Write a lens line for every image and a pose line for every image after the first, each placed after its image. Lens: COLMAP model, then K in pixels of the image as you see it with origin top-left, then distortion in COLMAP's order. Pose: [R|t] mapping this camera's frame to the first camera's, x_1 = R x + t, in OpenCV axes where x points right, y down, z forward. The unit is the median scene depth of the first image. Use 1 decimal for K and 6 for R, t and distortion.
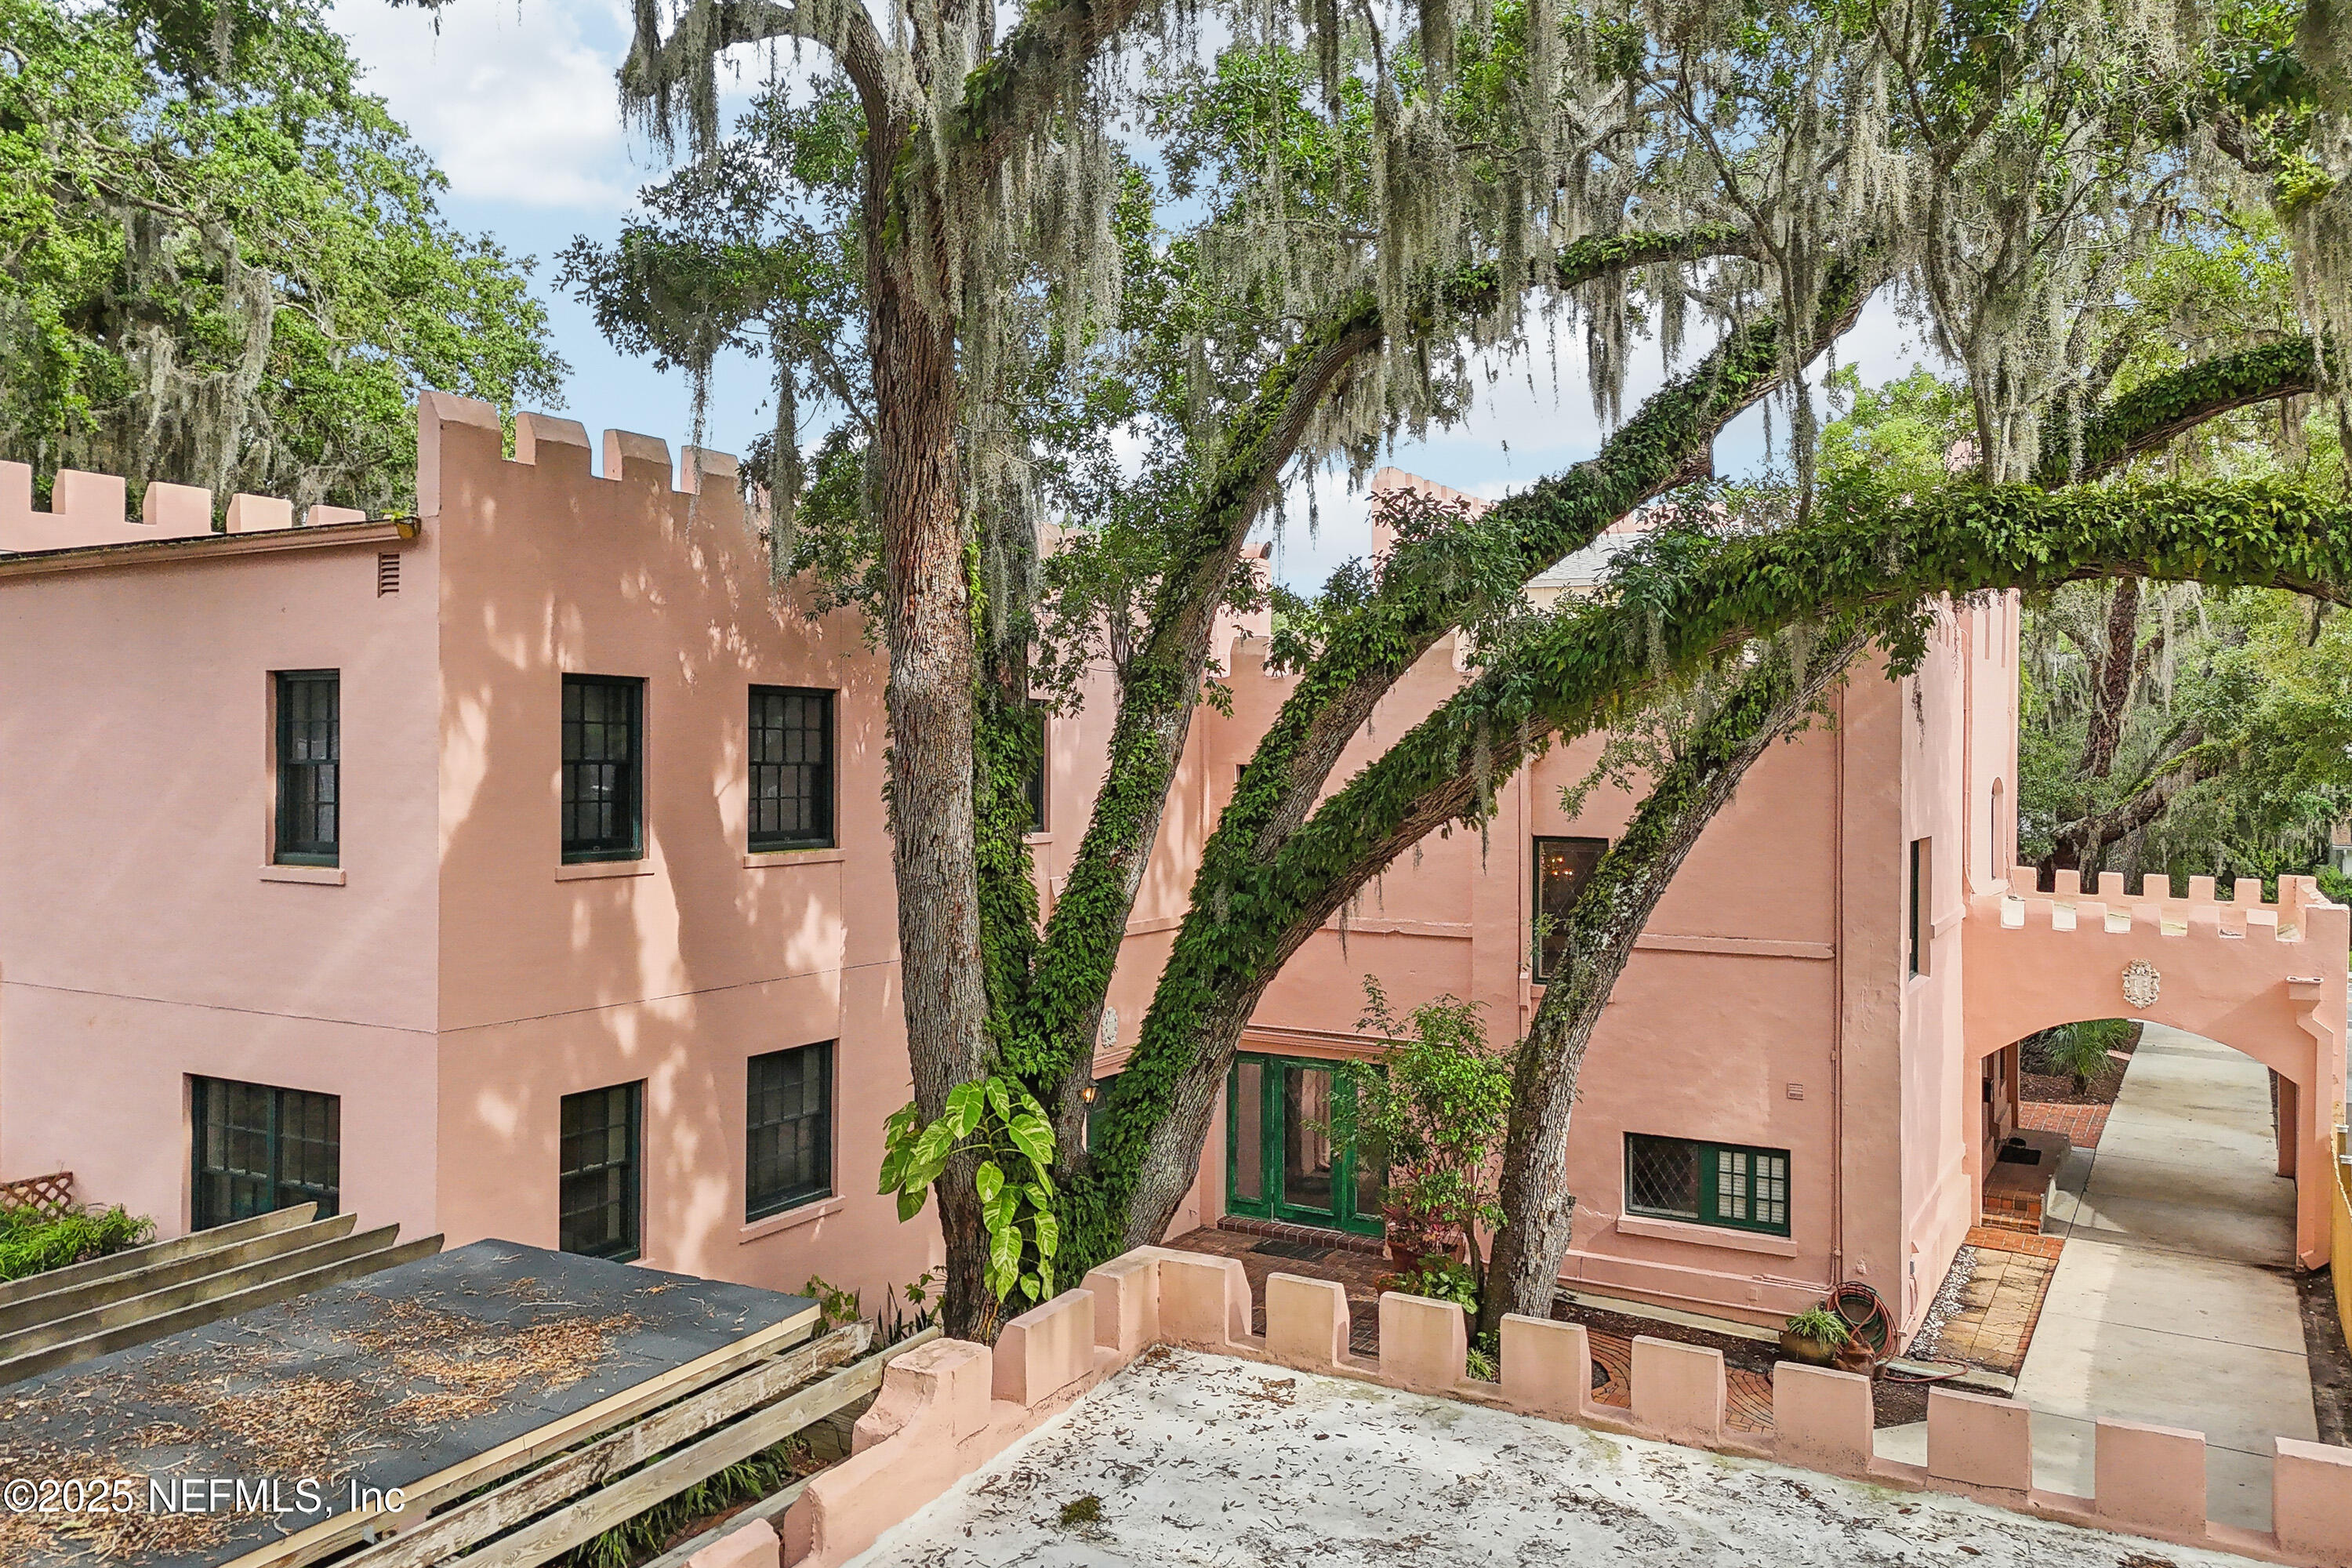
lens RADIAL K [[1732.3, 0, 1172.9], [0, 1732.3, 774.3], [0, 0, 1]] dist [0.051848, -0.036265]
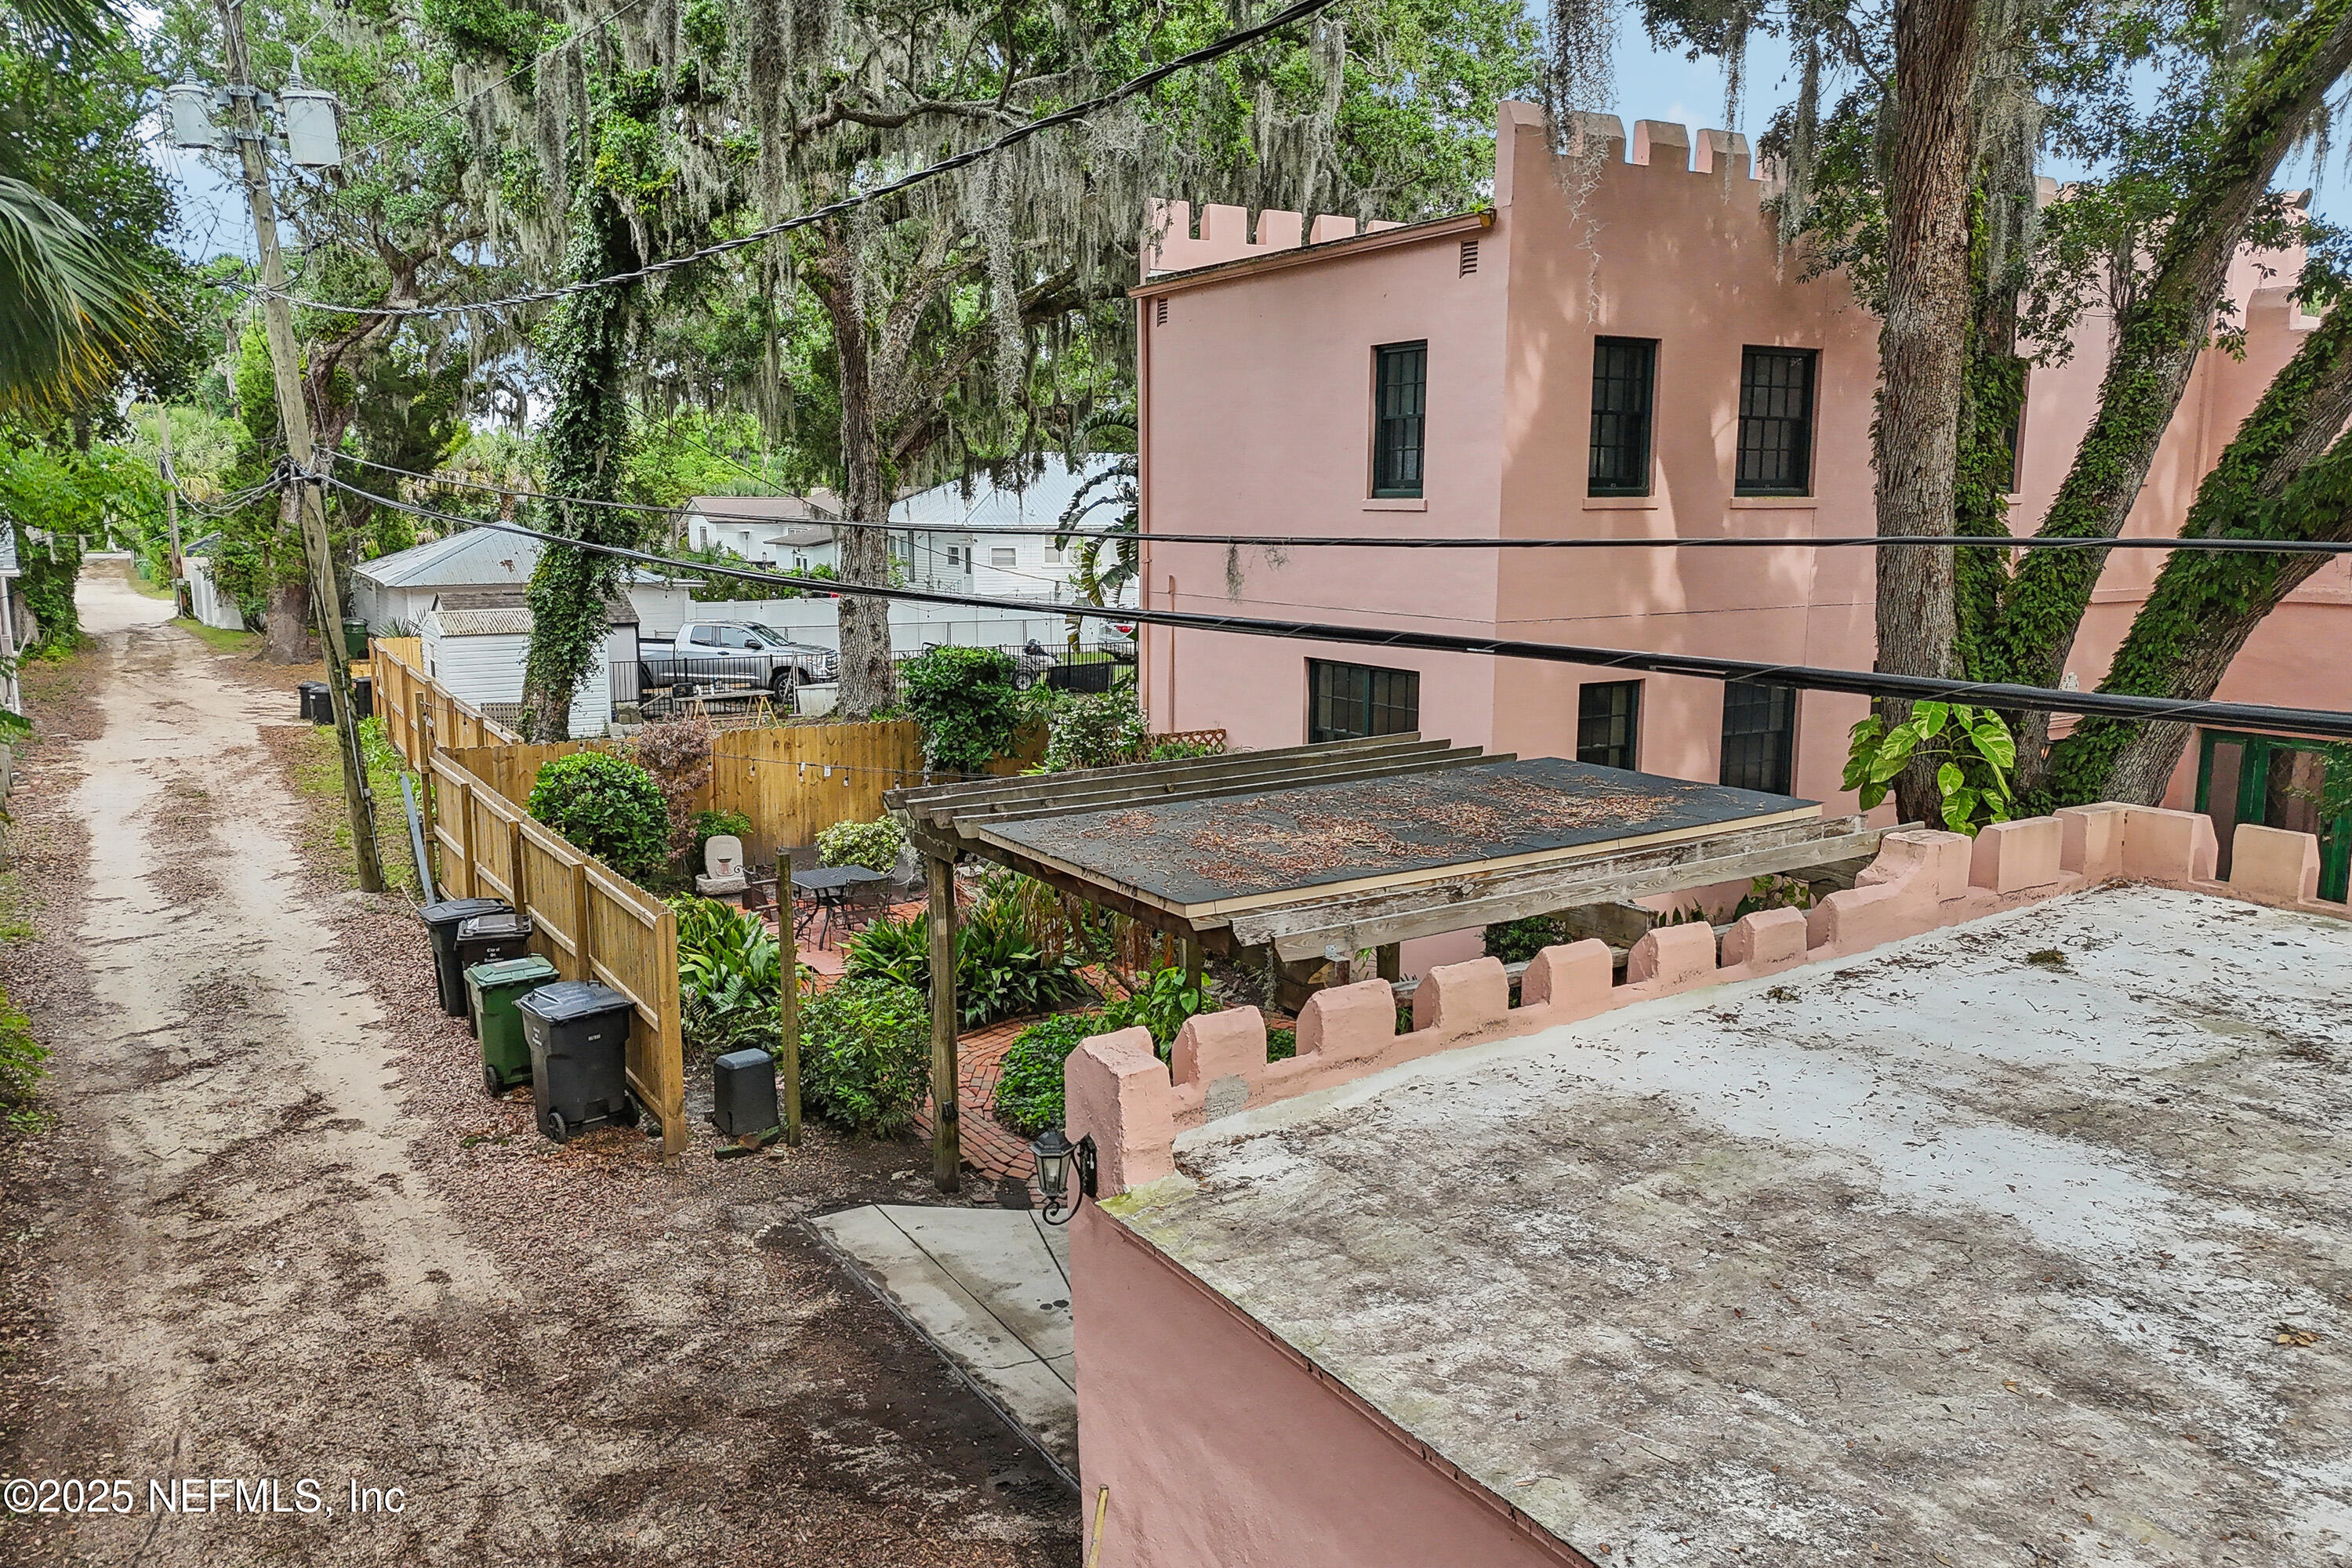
lens RADIAL K [[1732.3, 0, 1172.9], [0, 1732.3, 774.3], [0, 0, 1]] dist [0.051848, -0.036265]
pose [[0.876504, 0.072267, -0.475939, -0.007221], [0.000890, 0.988423, 0.151721, 0.053908], [0.481393, -0.133408, 0.866293, -0.210545]]
